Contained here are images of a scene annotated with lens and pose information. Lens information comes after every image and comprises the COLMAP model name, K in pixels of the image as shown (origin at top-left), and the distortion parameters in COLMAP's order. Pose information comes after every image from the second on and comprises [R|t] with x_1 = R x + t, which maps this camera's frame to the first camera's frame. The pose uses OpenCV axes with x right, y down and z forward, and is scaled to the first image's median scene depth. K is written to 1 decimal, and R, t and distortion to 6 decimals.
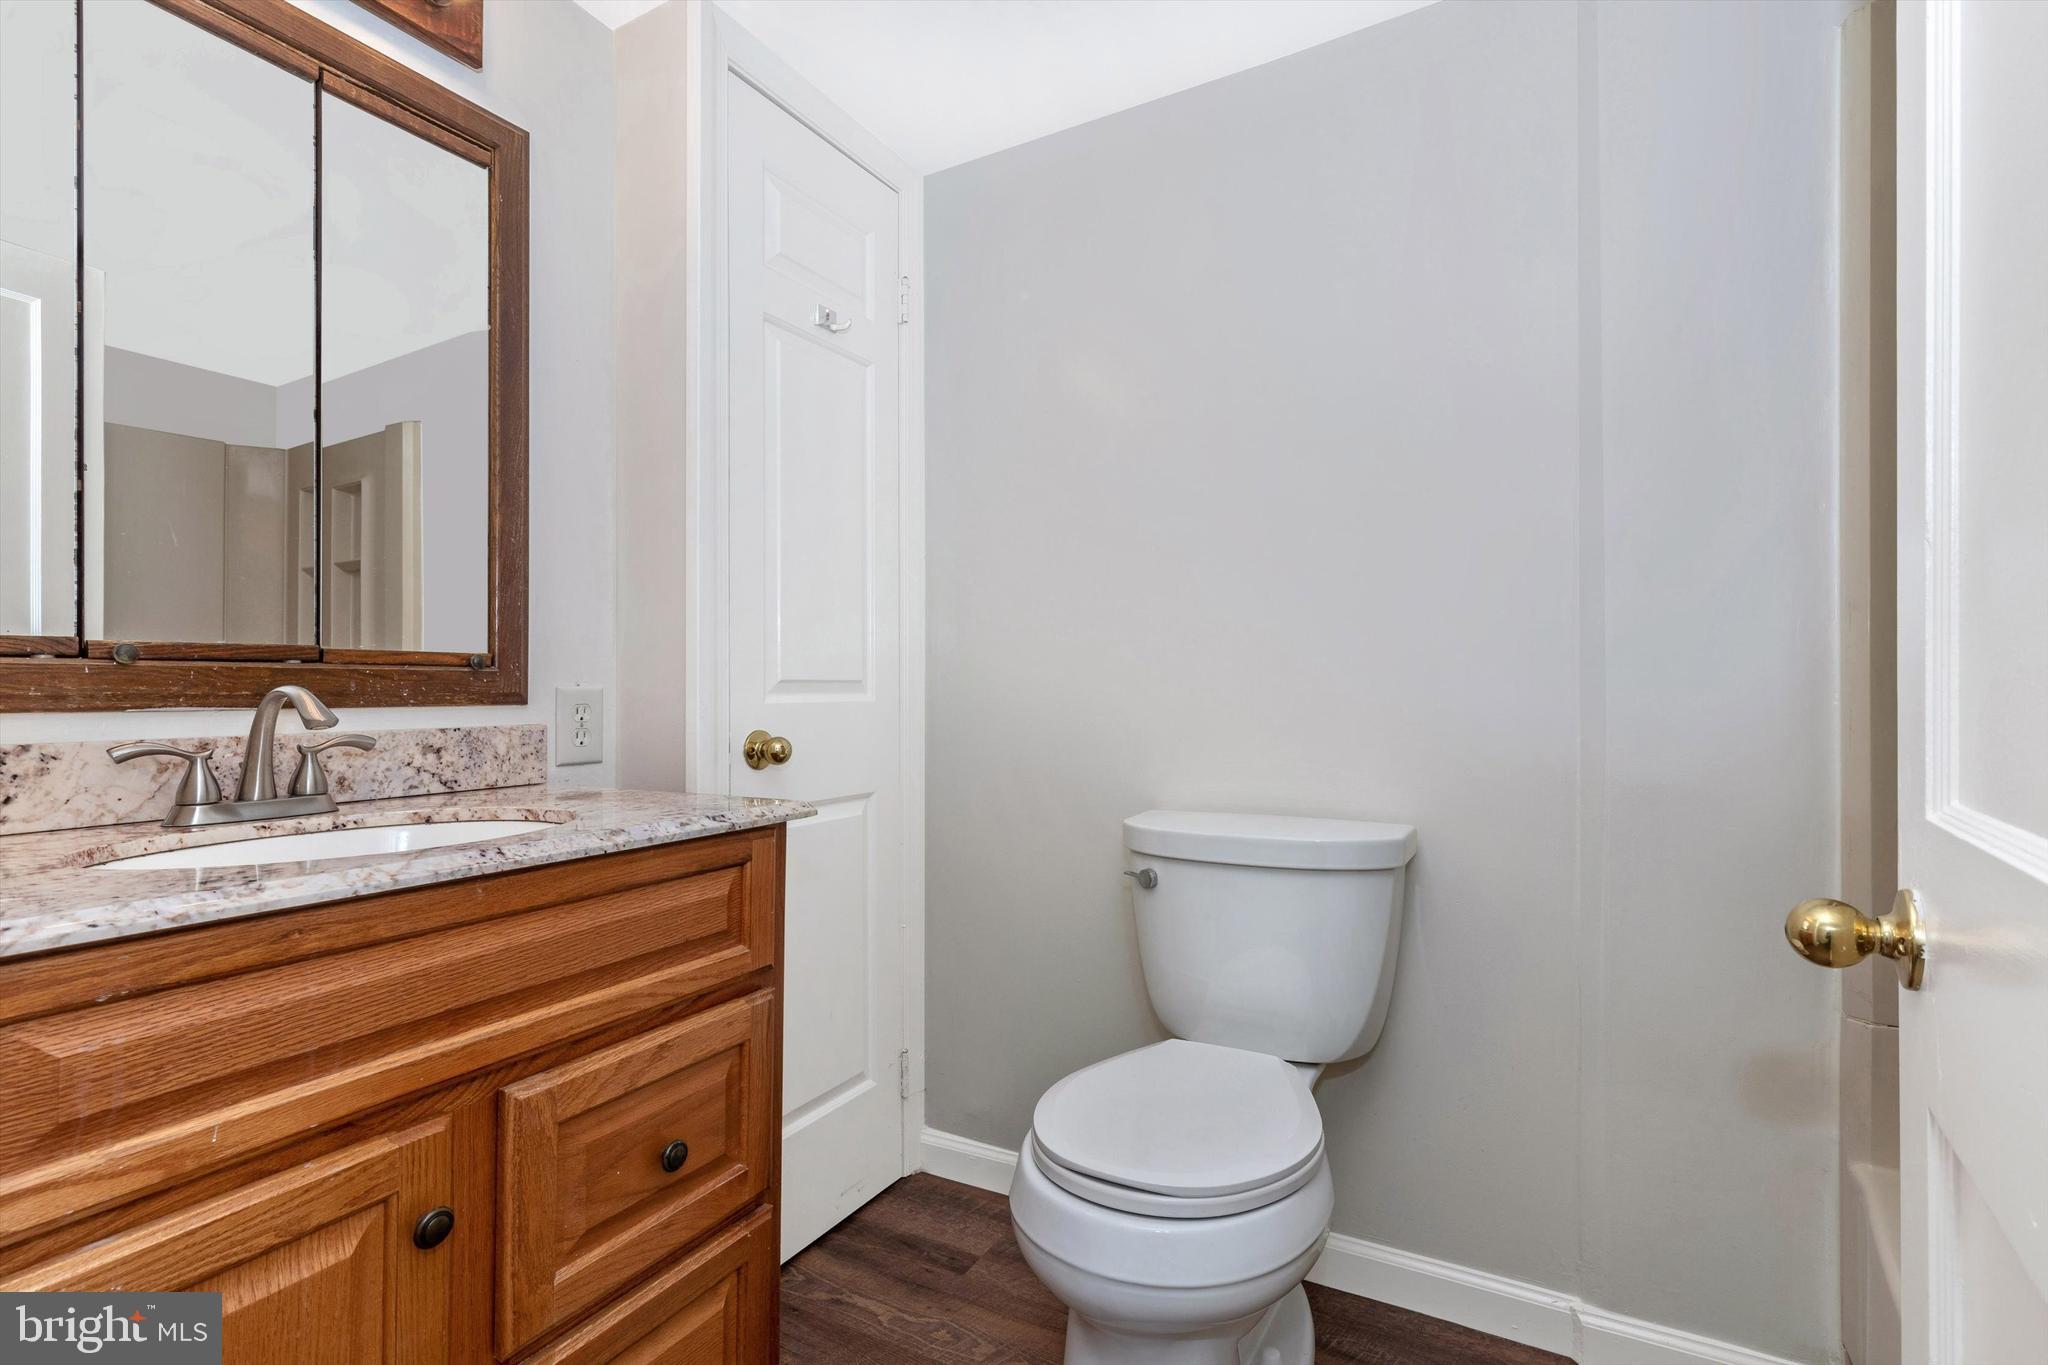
lens RADIAL K [[939.9, 0, 1054.1], [0, 939.9, 677.9], [0, 0, 1]] dist [0.002912, -0.000059]
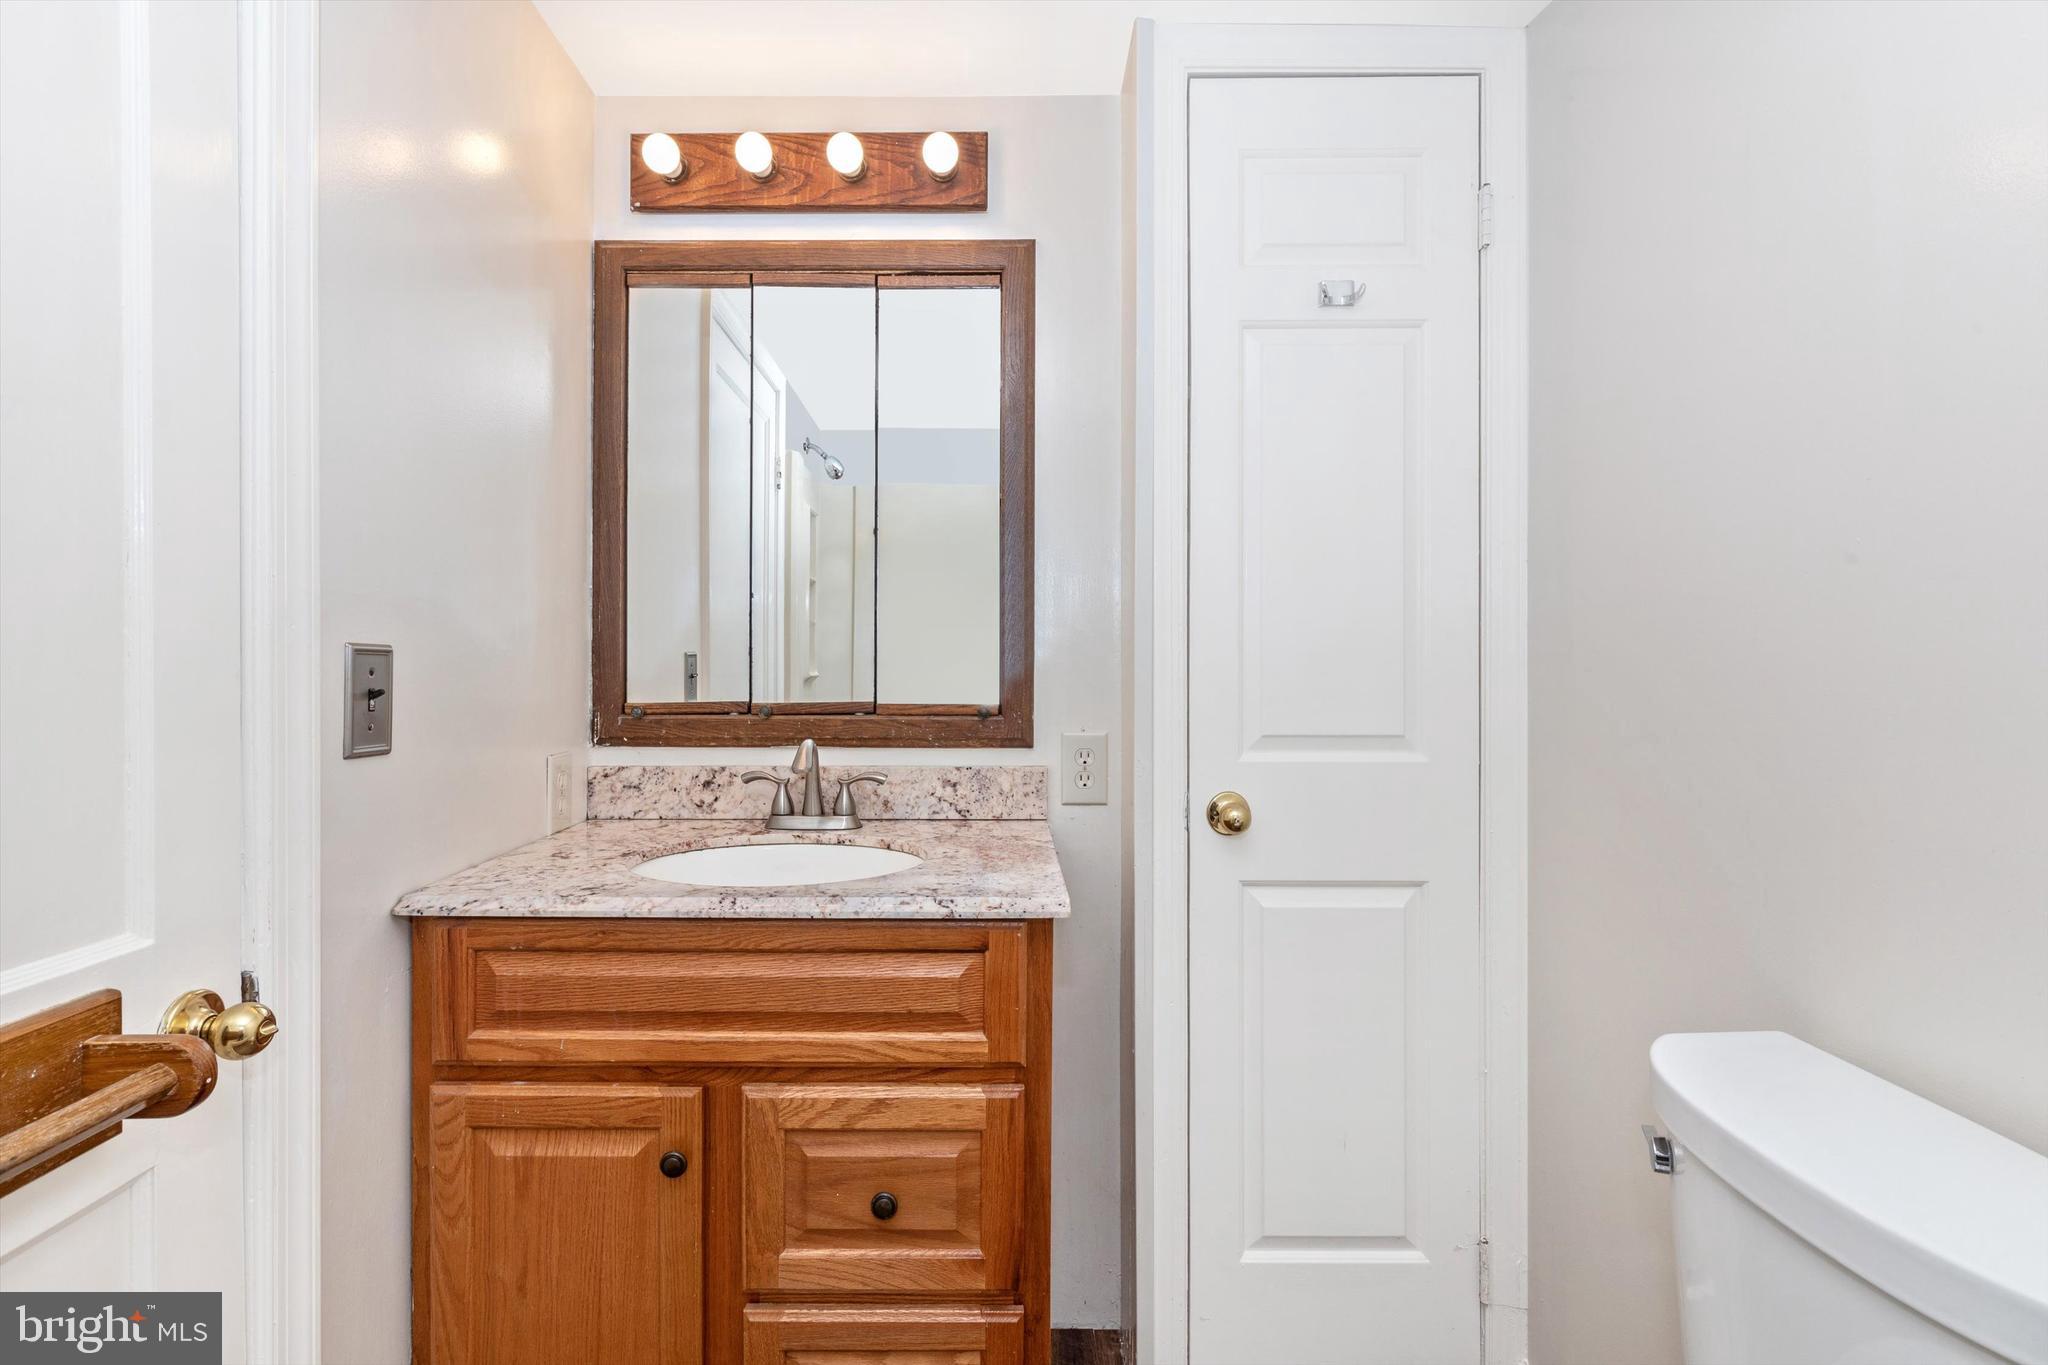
lens RADIAL K [[1002.1, 0, 1023.5], [0, 1002.1, 633.3], [0, 0, 1]] dist [0.000446, -0.000241]
pose [[0.460869, -0.000470, -0.887468, 0.666845], [0.009100, 0.999950, 0.004196, -0.152103], [0.887422, -0.010009, 0.460850, 0.580887]]
